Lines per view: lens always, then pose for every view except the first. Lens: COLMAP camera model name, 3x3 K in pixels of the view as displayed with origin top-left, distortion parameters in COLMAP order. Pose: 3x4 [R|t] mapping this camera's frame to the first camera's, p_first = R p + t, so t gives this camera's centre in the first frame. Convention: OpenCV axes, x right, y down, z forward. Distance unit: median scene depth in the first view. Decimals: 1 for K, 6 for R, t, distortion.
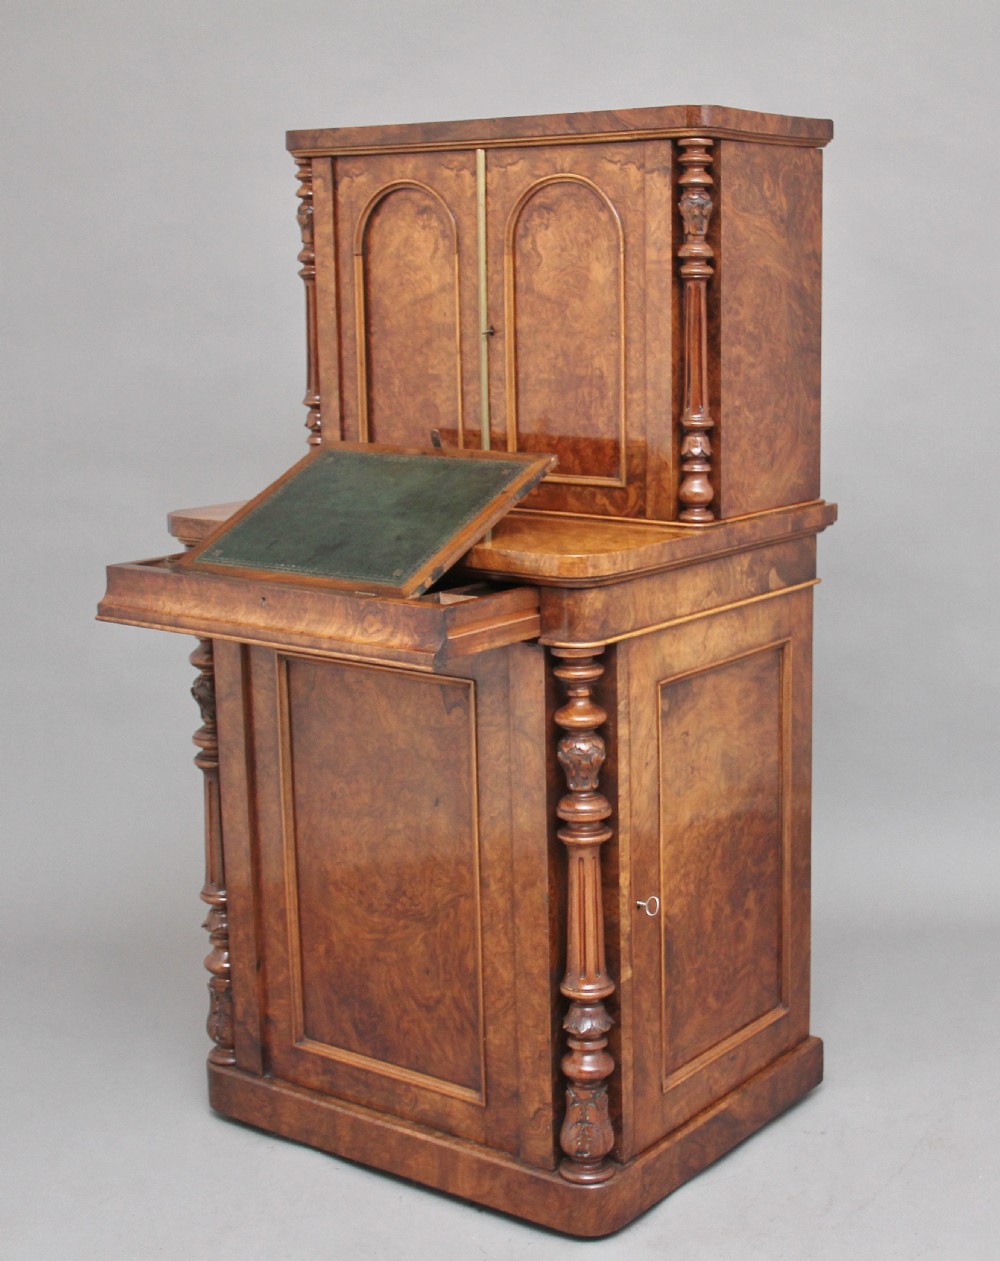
lens RADIAL K [[1921.0, 0, 651.2], [0, 1921.0, 642.8], [0, 0, 1]] dist [-0.118615, 0.000000]
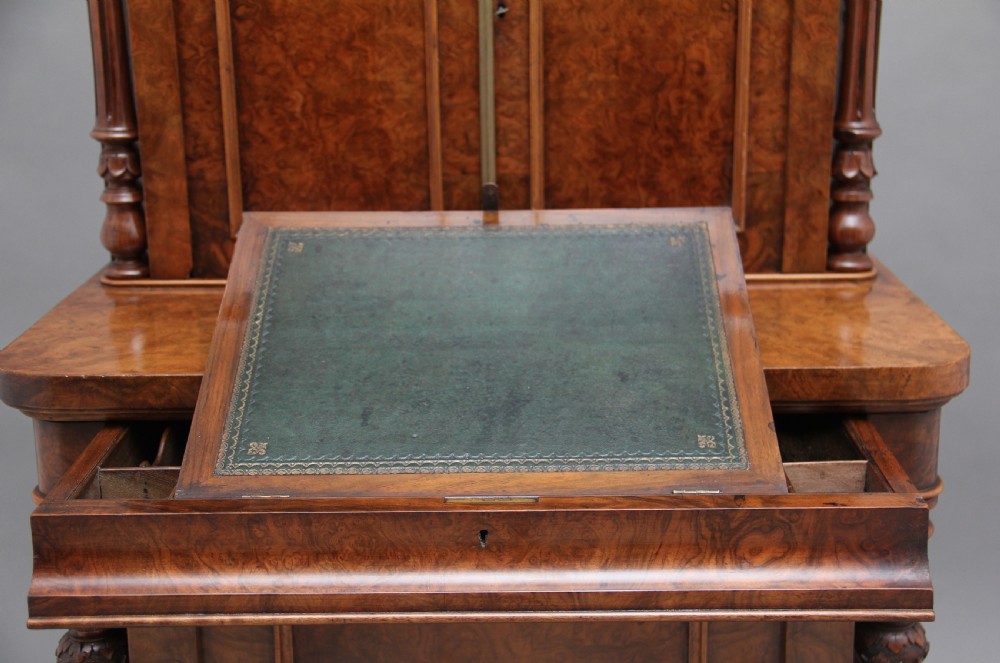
lens RADIAL K [[1437.1, 0, 514.8], [0, 1437.1, 339.9], [0, 0, 1]] dist [0.054954, 0.000000]
pose [[0.821957, -0.159996, 0.546615, -0.372744], [0.116793, 0.986686, 0.113183, -0.110415], [-0.557446, -0.029191, 0.829700, 0.607523]]
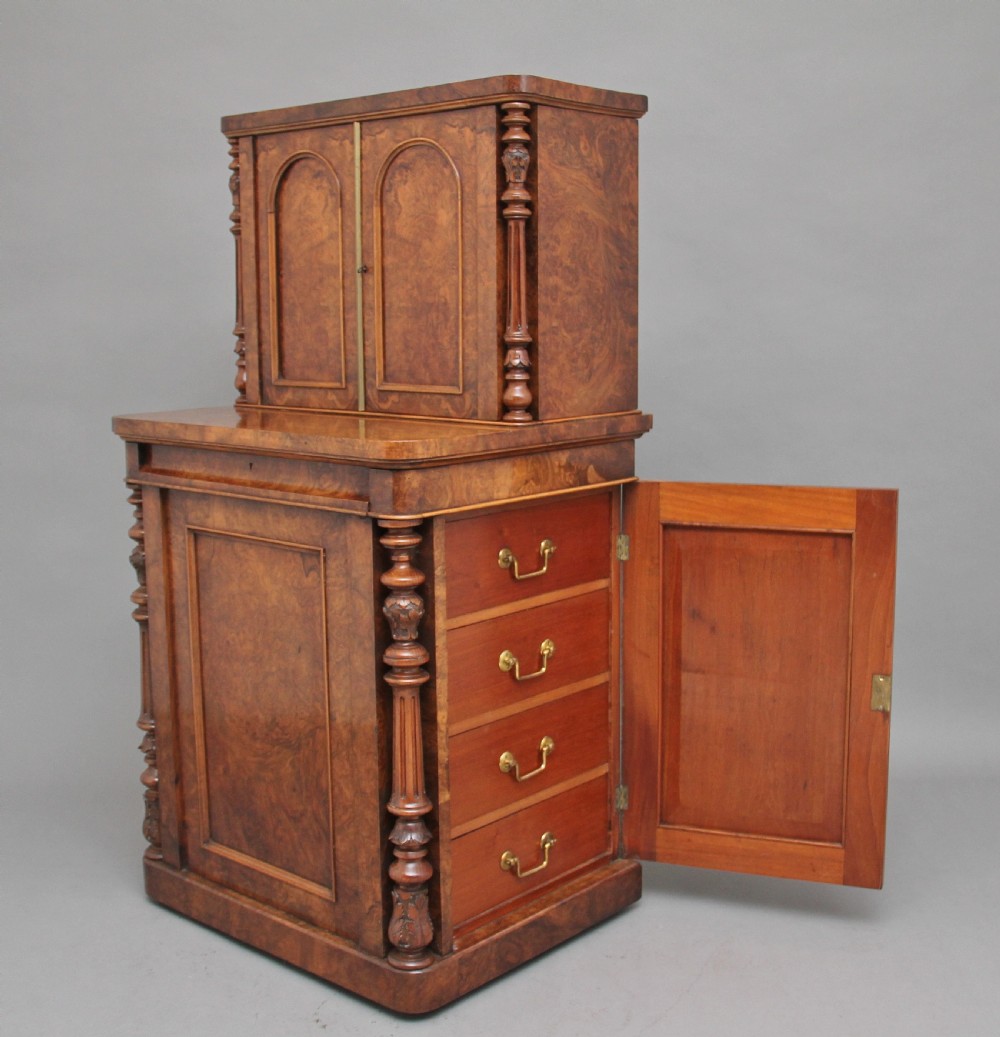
lens RADIAL K [[1439.1, 0, 510.7], [0, 1439.1, 545.0], [0, 0, 1]] dist [-0.168965, 0.000000]
pose [[0.992889, 0.020993, -0.117175, 0.123811], [-0.023690, 0.999484, -0.021670, 0.032668], [0.116660, 0.024292, 0.992875, 0.108604]]
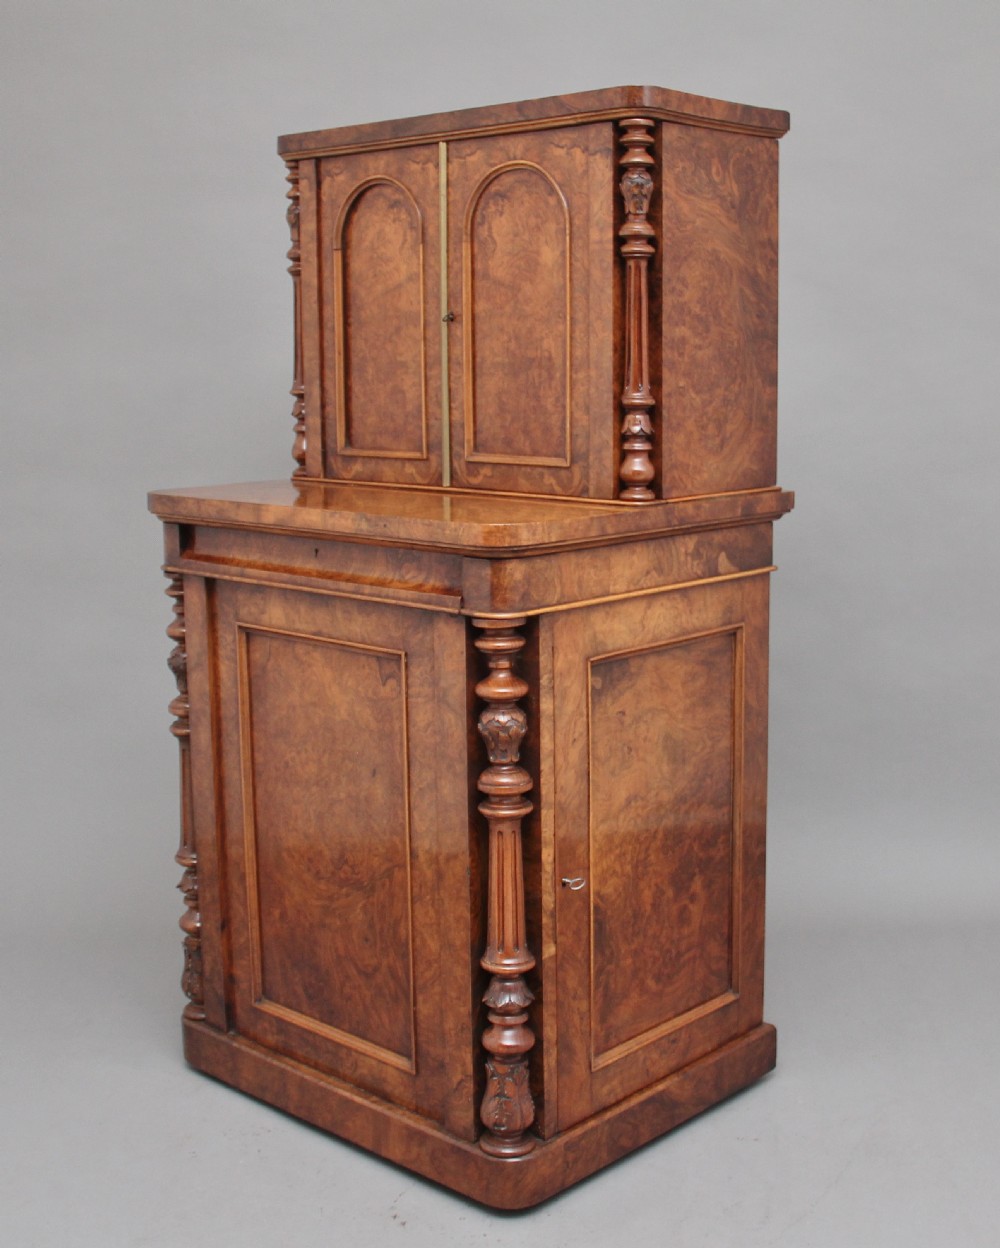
lens RADIAL K [[1668.0, 0, 558.9], [0, 1668.0, 624.5], [0, 0, 1]] dist [-0.183982, 0.000000]
pose [[0.991128, 0.022852, -0.130933, 0.096491], [-0.026772, 0.999242, -0.028259, 0.026405], [0.130188, 0.031514, 0.990988, 0.134967]]
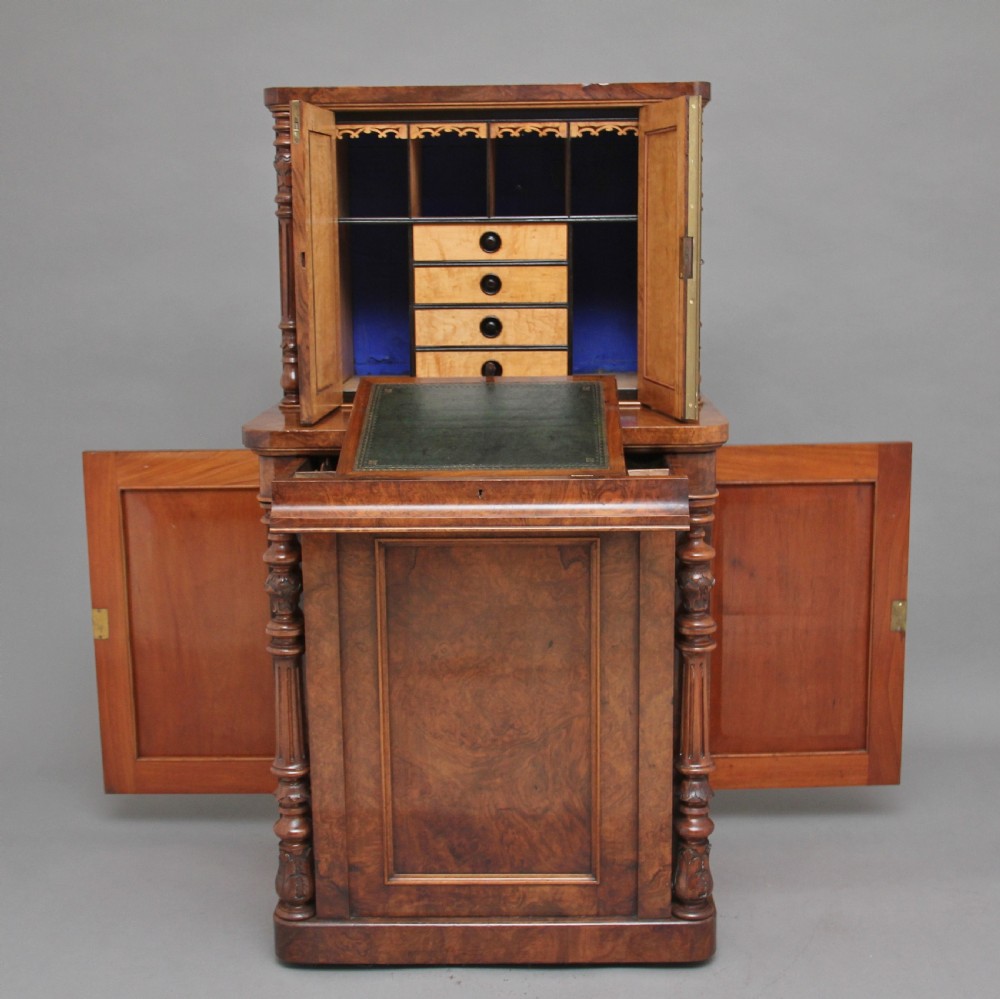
lens RADIAL K [[1533.2, 0, 514.9], [0, 1533.2, 547.3], [0, 0, 1]] dist [-0.121729, 0.000000]
pose [[0.837308, -0.112127, 0.535110, -0.630742], [0.113265, 0.993085, 0.030861, -0.010045], [-0.534870, 0.034769, 0.844219, 0.185643]]
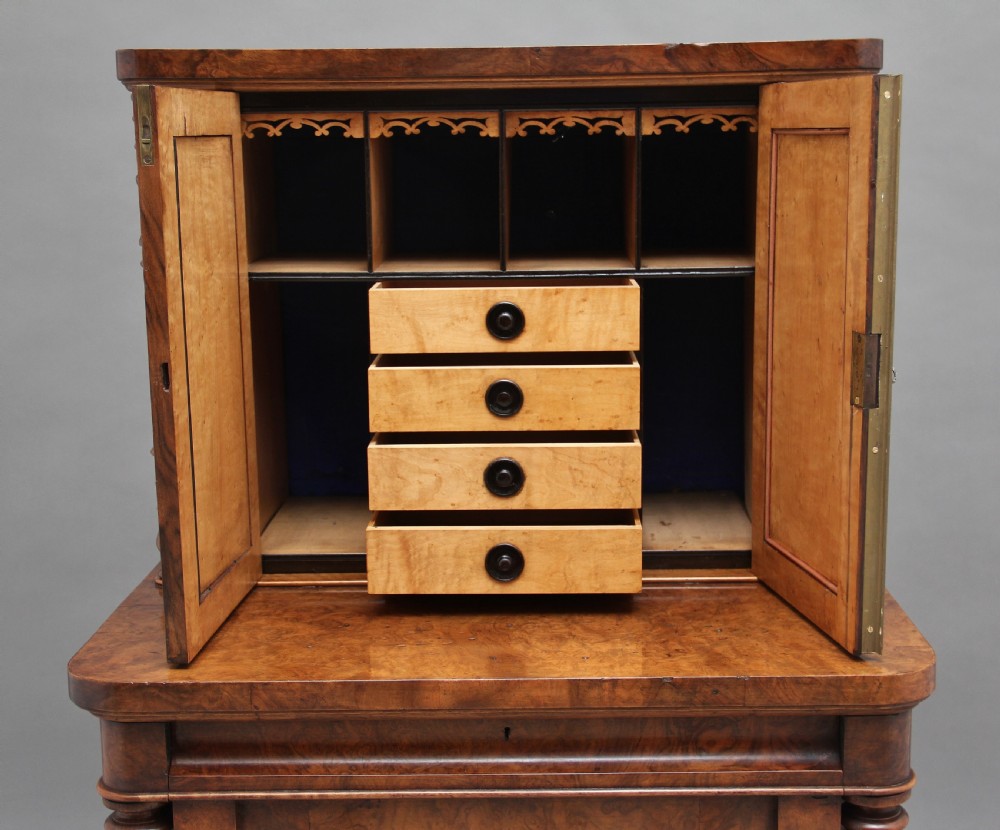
lens RADIAL K [[1501.7, 0, 516.0], [0, 1501.7, 407.9], [0, 0, 1]] dist [-0.023524, 0.000000]
pose [[0.830627, -0.106098, 0.546628, -0.407258], [0.118498, 0.992874, 0.012650, -0.149254], [-0.544074, 0.054267, 0.837280, 0.541268]]
